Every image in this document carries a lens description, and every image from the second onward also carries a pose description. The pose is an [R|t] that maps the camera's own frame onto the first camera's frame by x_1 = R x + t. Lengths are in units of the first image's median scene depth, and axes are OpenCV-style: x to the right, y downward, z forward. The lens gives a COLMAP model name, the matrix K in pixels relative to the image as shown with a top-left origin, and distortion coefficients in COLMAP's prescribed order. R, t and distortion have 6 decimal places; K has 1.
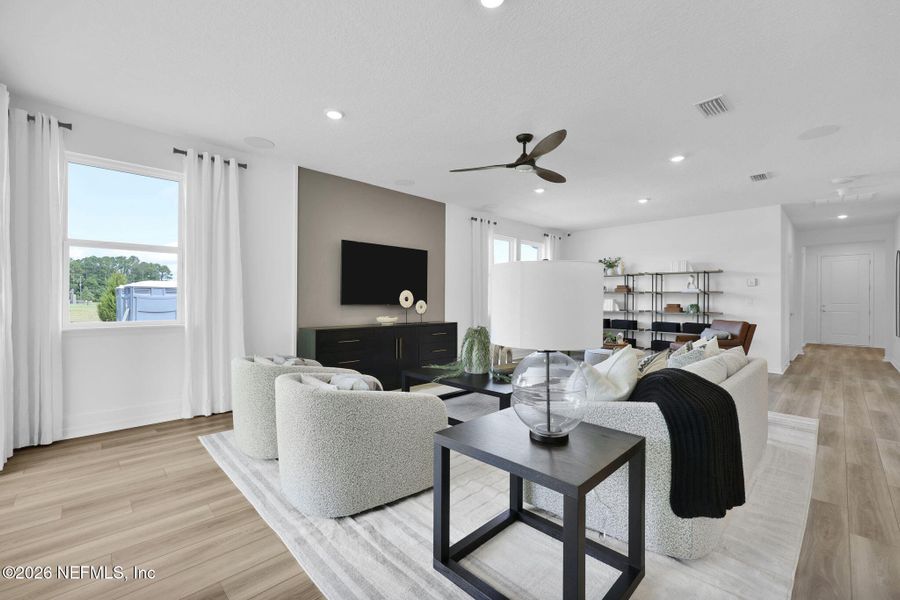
lens RADIAL K [[366.7, 0, 455.3], [0, 366.7, 300.3], [0, 0, 1]] dist [-0.001510, 0.000558]
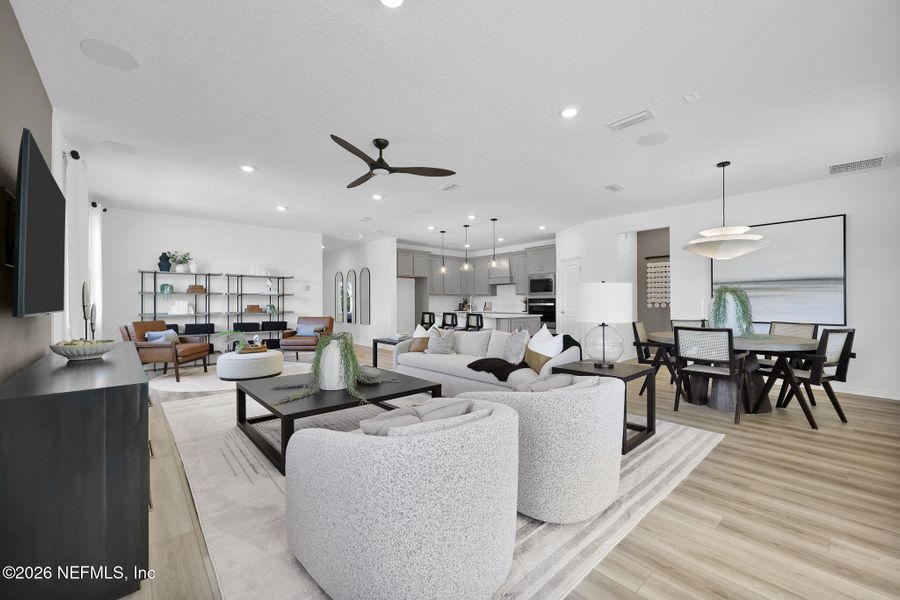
lens RADIAL K [[349.4, 0, 447.1], [0, 349.4, 299.8], [0, 0, 1]] dist [-0.002069, -0.000107]
pose [[0.090494, -0.004451, 0.995887, -0.359651], [0.010960, 0.999934, 0.003473, -0.002518], [-0.995837, 0.010601, 0.090537, 0.340542]]
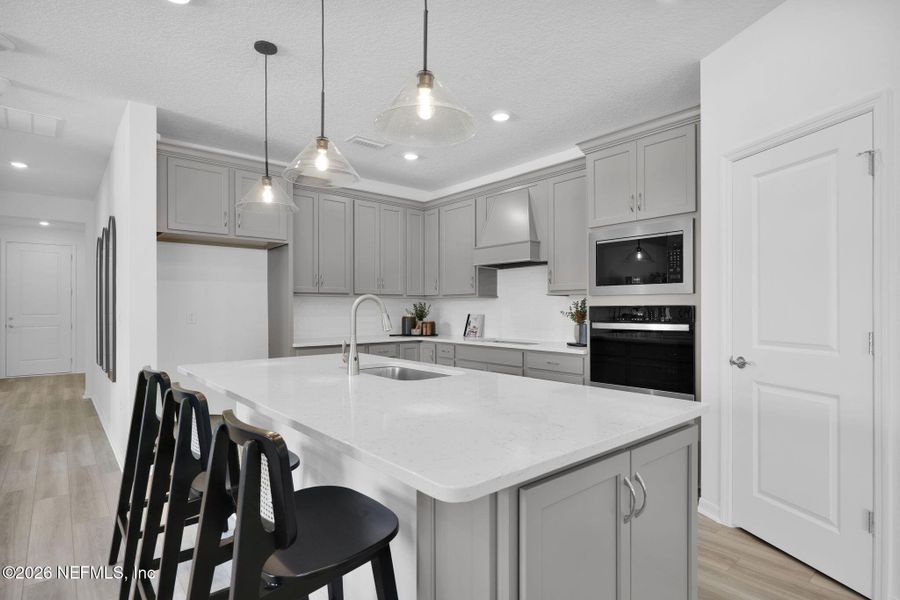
lens RADIAL K [[496.5, 0, 450.3], [0, 496.5, 304.7], [0, 0, 1]] dist [0.000522, 0.000423]
pose [[0.084424, -0.003375, 0.996424, 0.347783], [0.010302, 0.999944, 0.002514, -0.004017], [-0.996377, 0.010052, 0.084454, 0.271622]]
